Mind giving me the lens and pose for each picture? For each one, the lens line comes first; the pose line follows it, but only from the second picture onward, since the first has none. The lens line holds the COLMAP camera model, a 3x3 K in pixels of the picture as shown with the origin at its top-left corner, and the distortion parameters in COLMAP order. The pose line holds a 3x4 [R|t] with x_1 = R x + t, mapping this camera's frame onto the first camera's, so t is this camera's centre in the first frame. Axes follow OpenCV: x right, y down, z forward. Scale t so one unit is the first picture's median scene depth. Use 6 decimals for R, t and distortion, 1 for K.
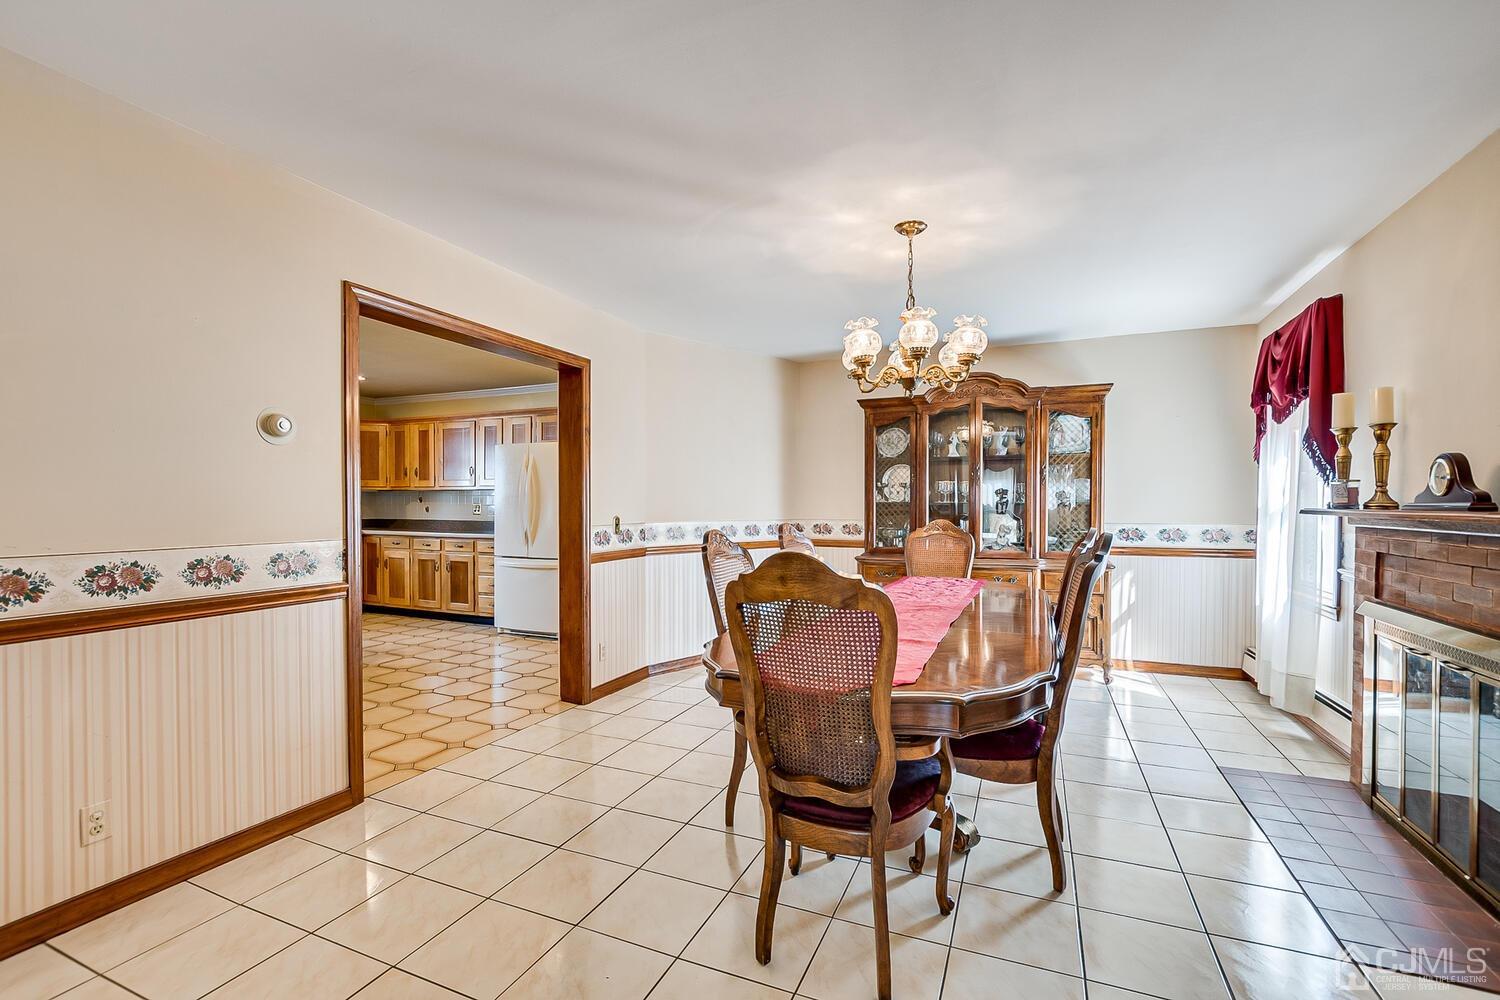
lens RADIAL K [[673.7, 0, 745.1], [0, 673.7, 509.7], [0, 0, 1]] dist [-0.018369, 0.000940]
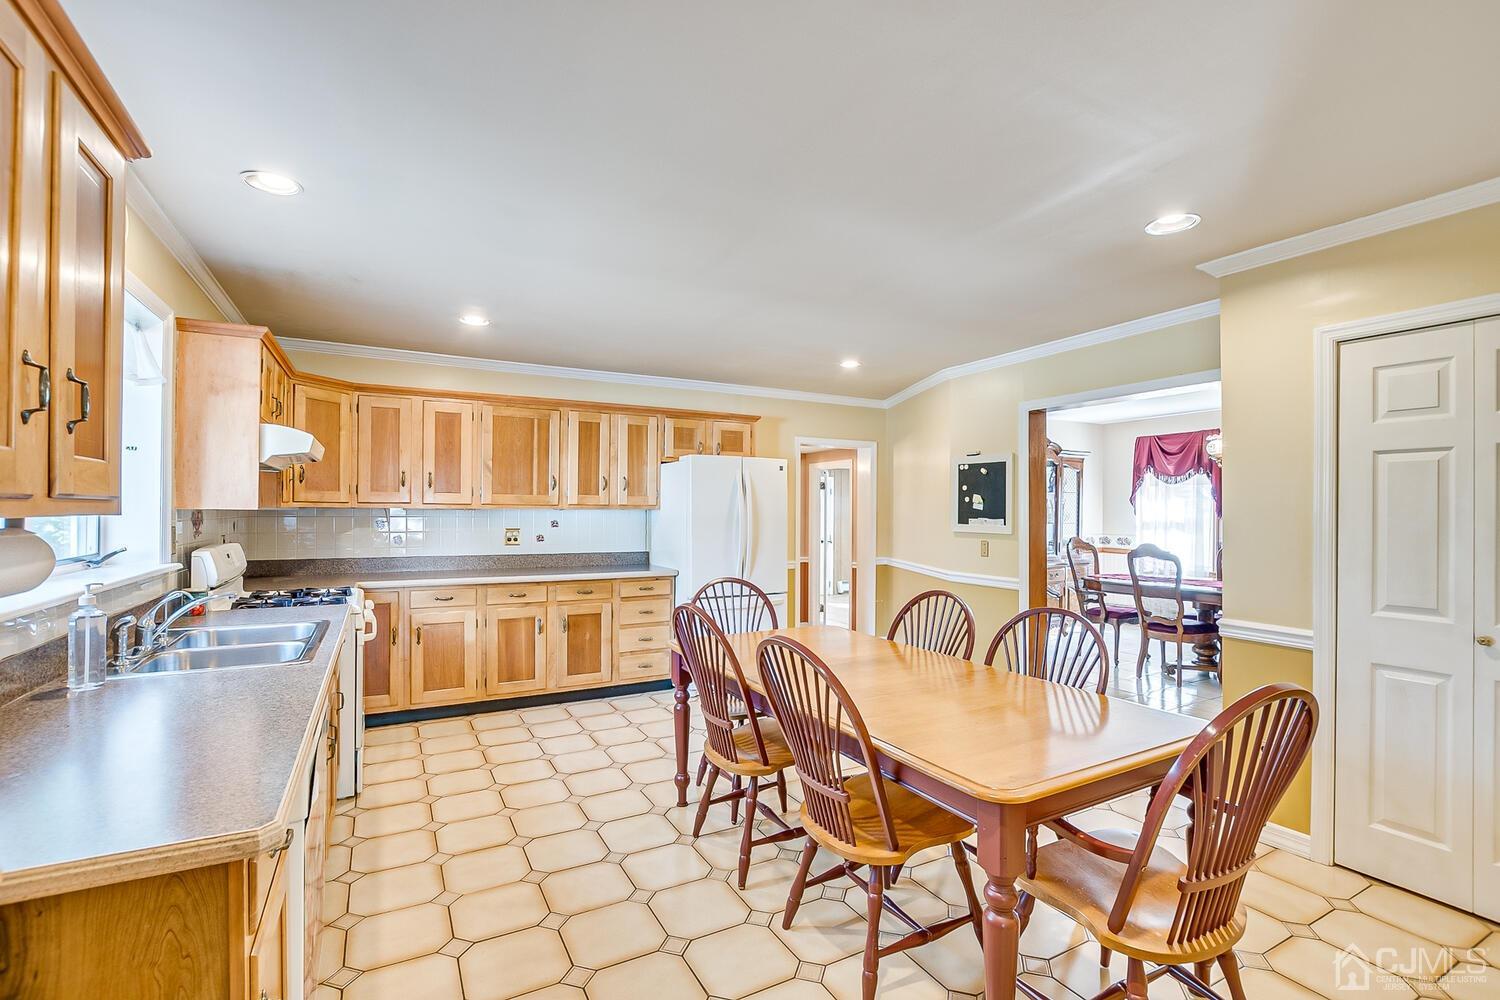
lens RADIAL K [[673.7, 0, 745.1], [0, 673.7, 509.7], [0, 0, 1]] dist [-0.018369, 0.000940]
pose [[0.620210, 0.003413, 0.784428, -0.820849], [0.003626, 0.999967, -0.007218, -0.024040], [-0.784427, 0.007321, 0.620178, 0.412630]]
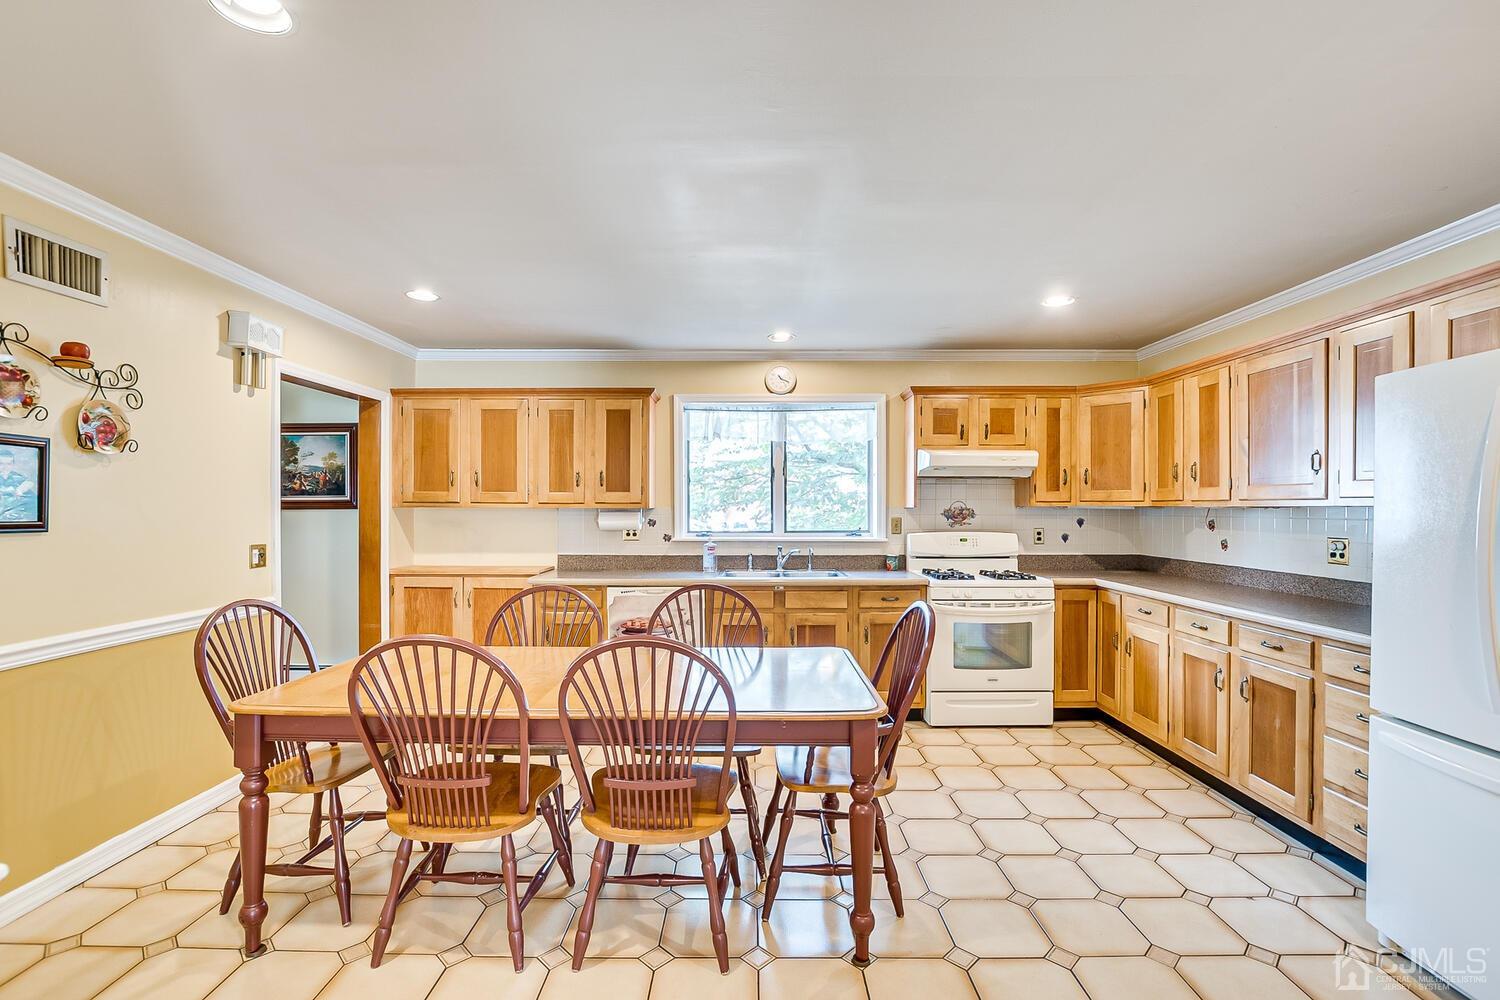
lens RADIAL K [[673.7, 0, 745.1], [0, 673.7, 509.7], [0, 0, 1]] dist [-0.018369, 0.000940]
pose [[0.394906, 0.002975, -0.918717, -0.169069], [-0.011950, 0.999927, -0.001898, -0.023122], [0.918644, 0.011728, 0.394912, 0.510808]]
